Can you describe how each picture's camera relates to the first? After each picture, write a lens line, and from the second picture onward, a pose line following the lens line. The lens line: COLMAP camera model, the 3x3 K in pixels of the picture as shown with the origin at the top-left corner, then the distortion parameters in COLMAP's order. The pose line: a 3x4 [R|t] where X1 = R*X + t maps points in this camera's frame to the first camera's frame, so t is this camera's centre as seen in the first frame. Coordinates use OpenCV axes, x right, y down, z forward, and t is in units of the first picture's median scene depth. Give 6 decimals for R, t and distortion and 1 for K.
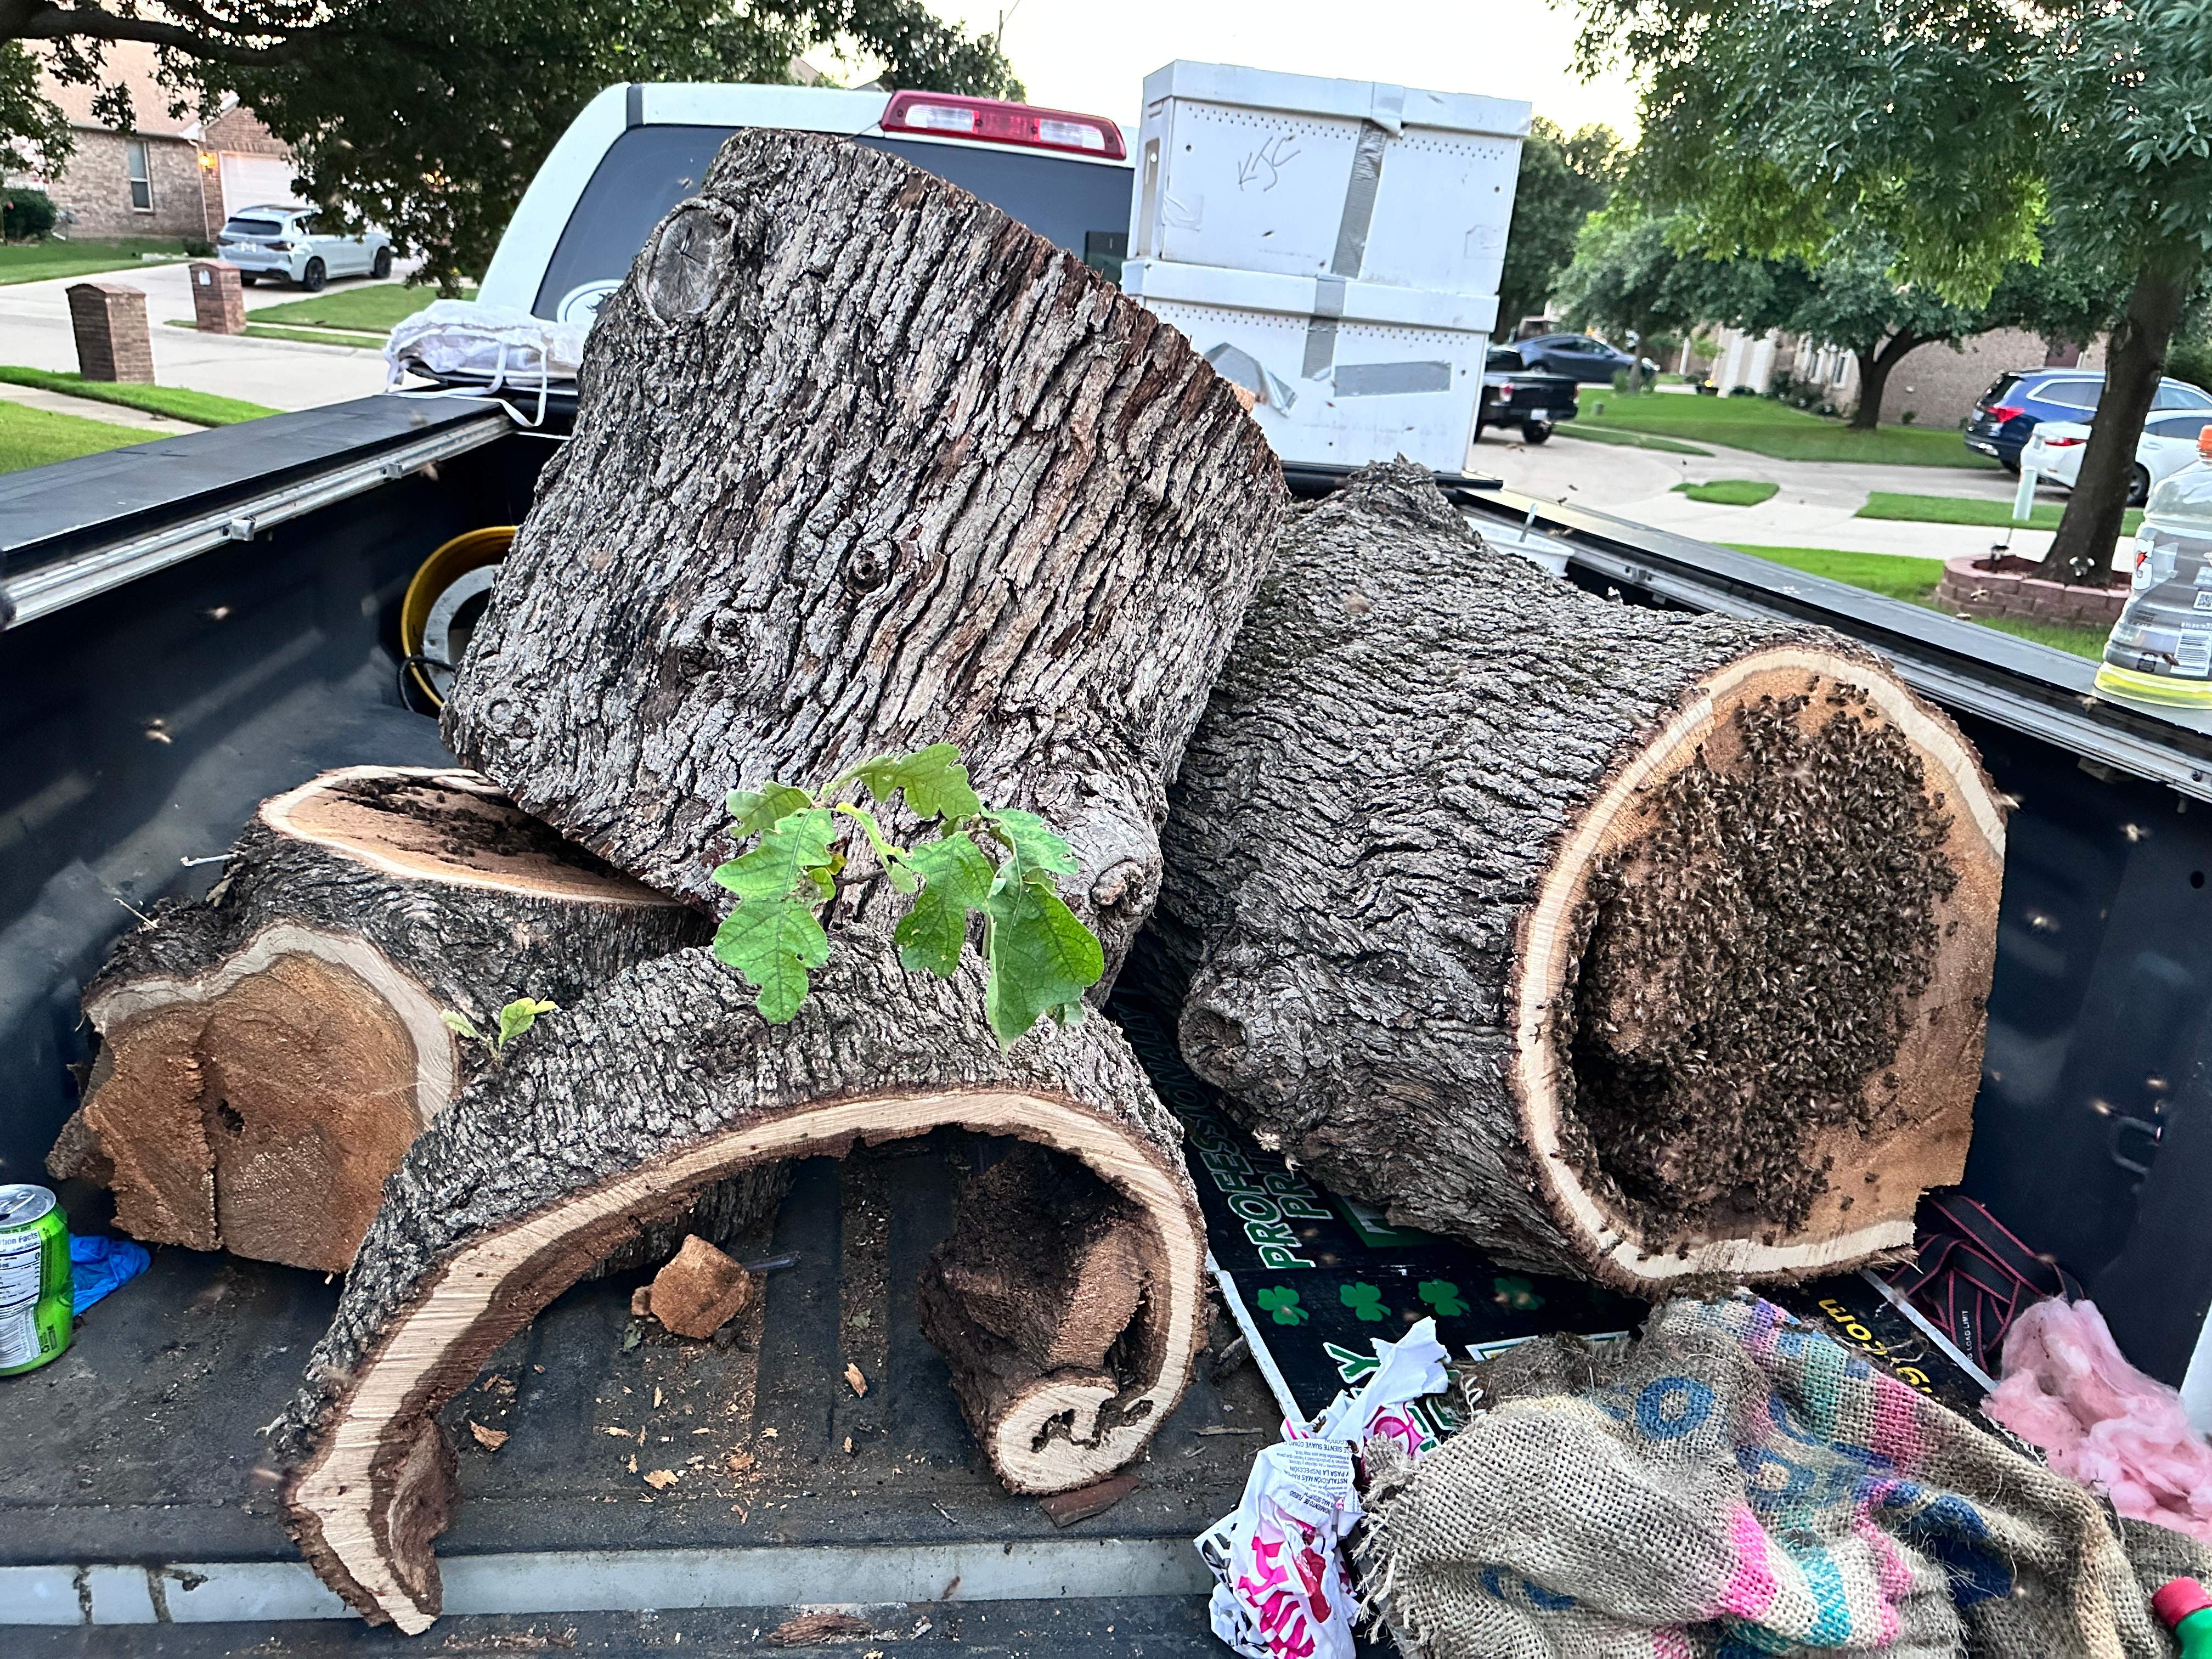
lens RADIAL K [[1538.0, 0, 1103.8], [0, 1538.0, 829.4], [0, 0, 1]] dist [0.000532, -0.024066]
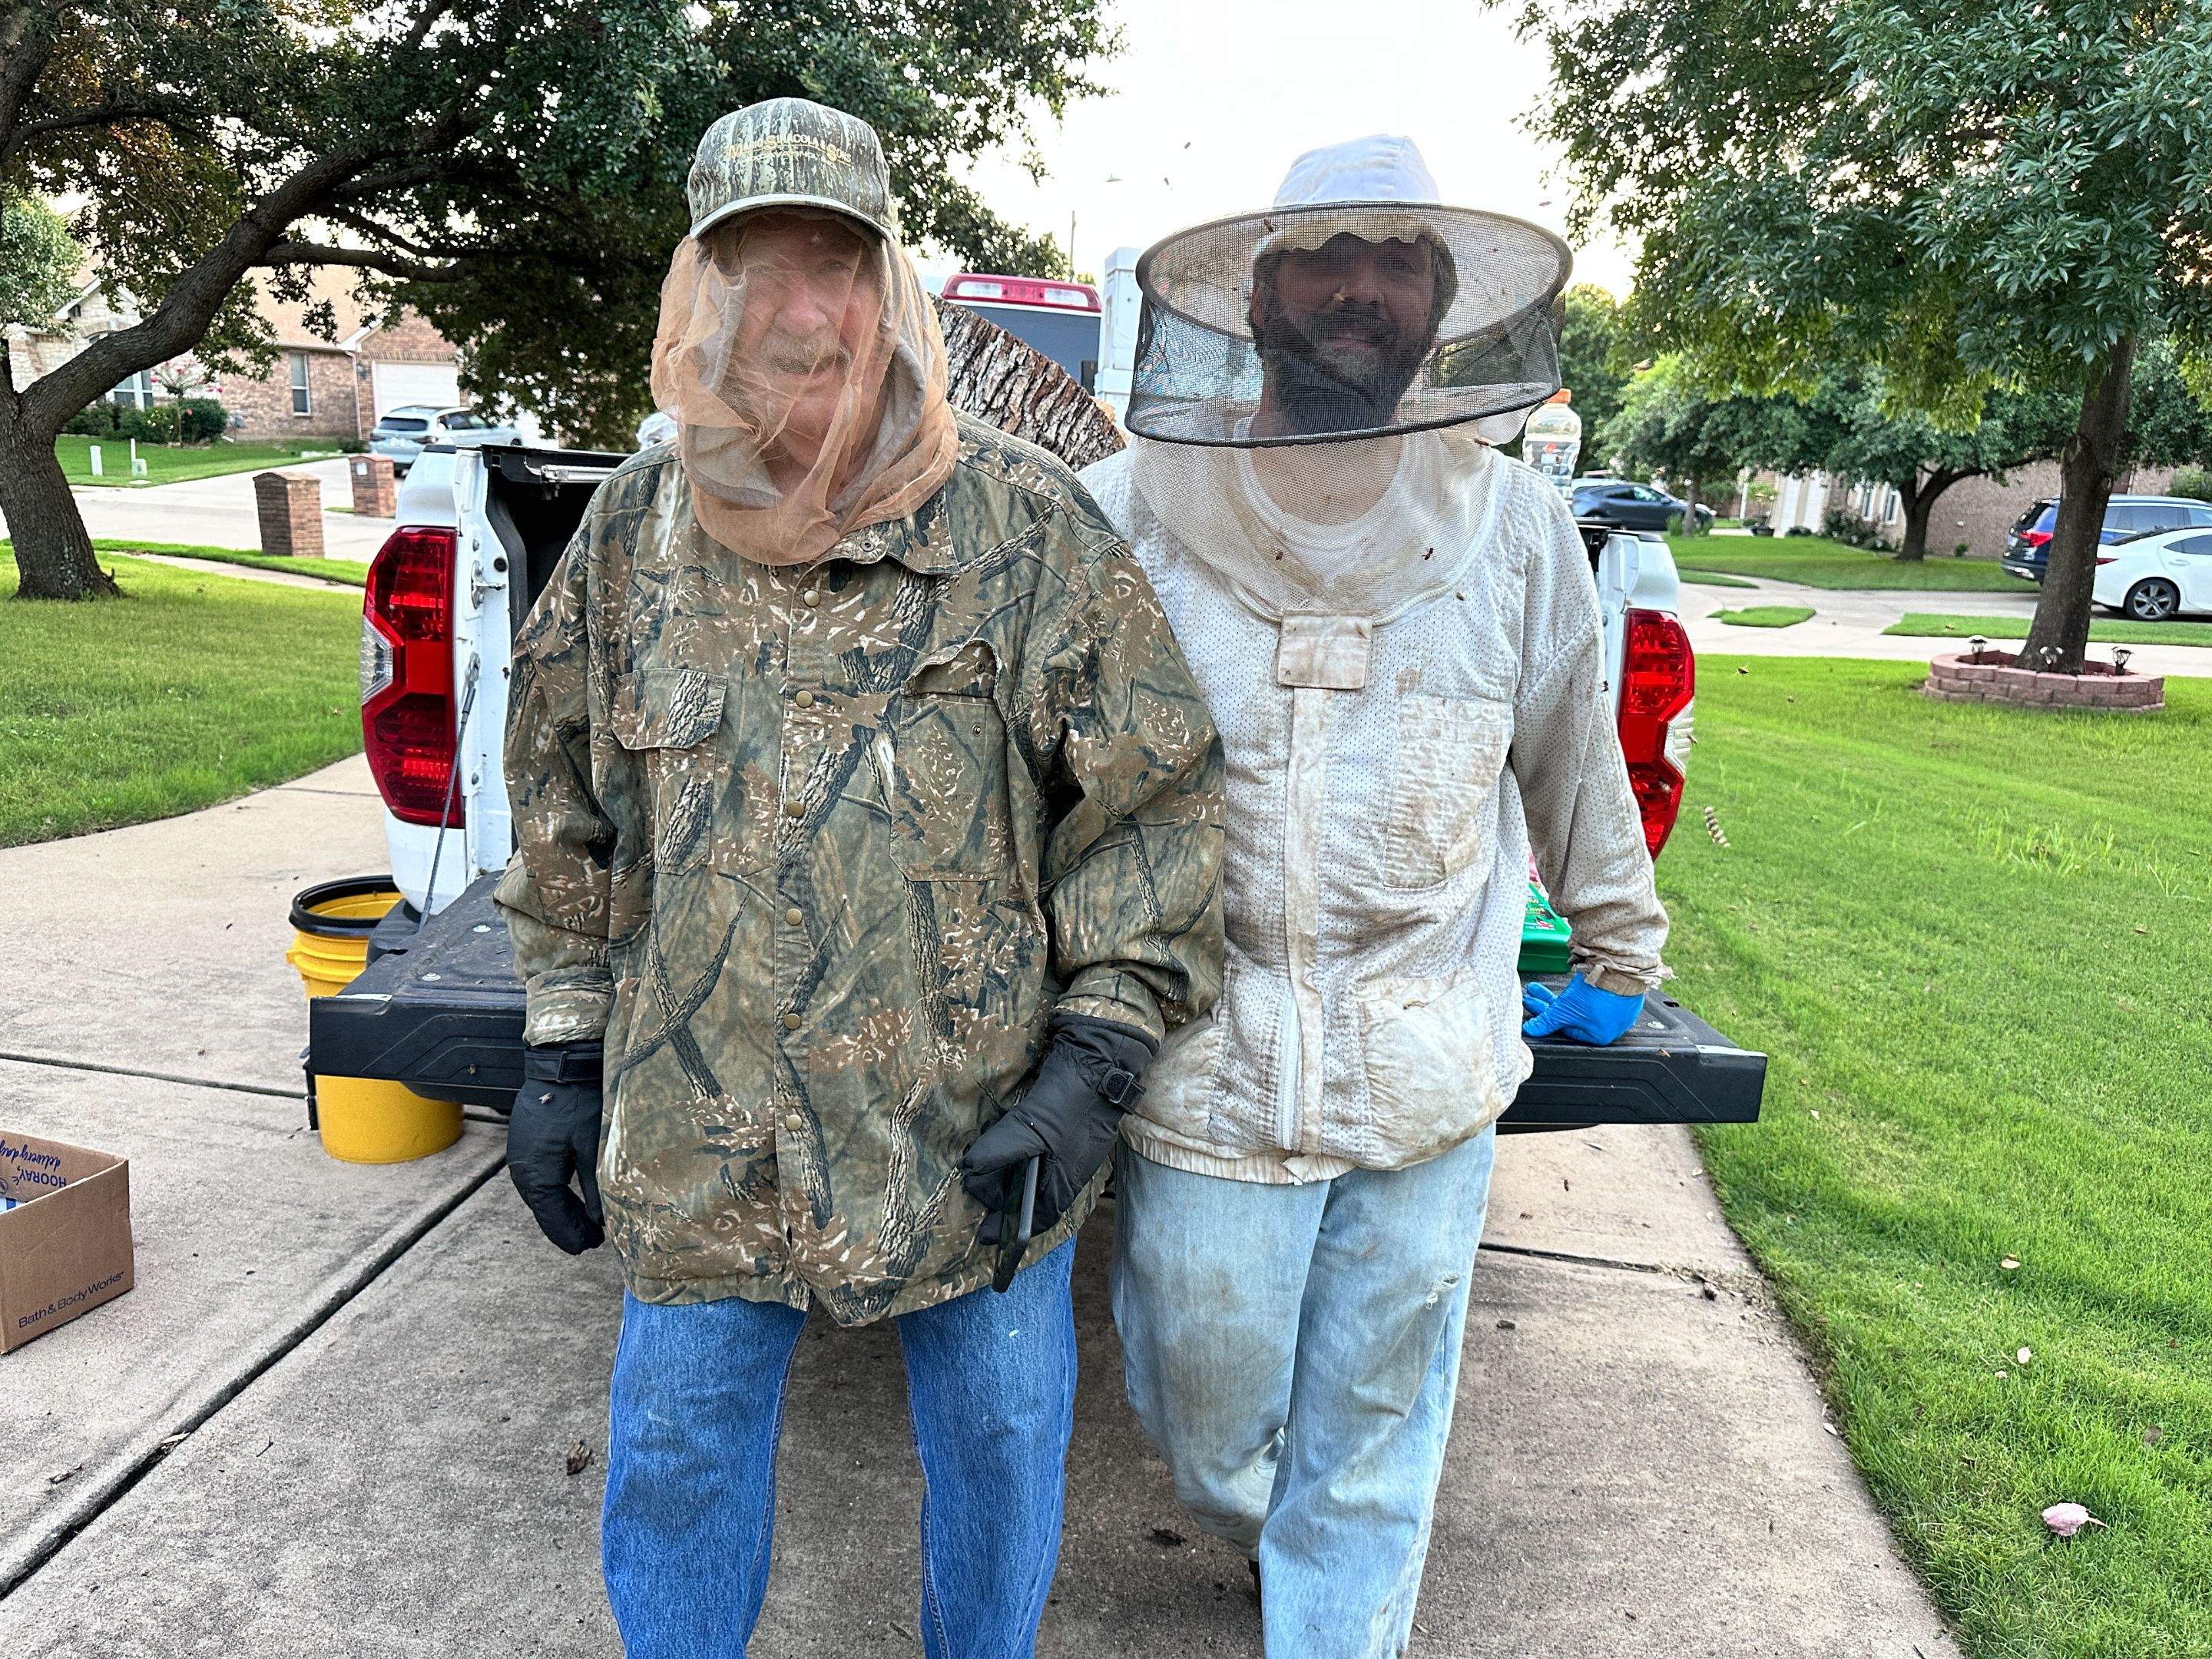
lens RADIAL K [[1518.9, 0, 1105.3], [0, 1518.9, 828.5], [0, 0, 1]] dist [0.039340, -0.096584]
pose [[0.998237, -0.021161, -0.055461, 0.021081], [0.015336, 0.994518, -0.103431, 0.053536], [0.057345, 0.102398, 0.993089, -0.104255]]
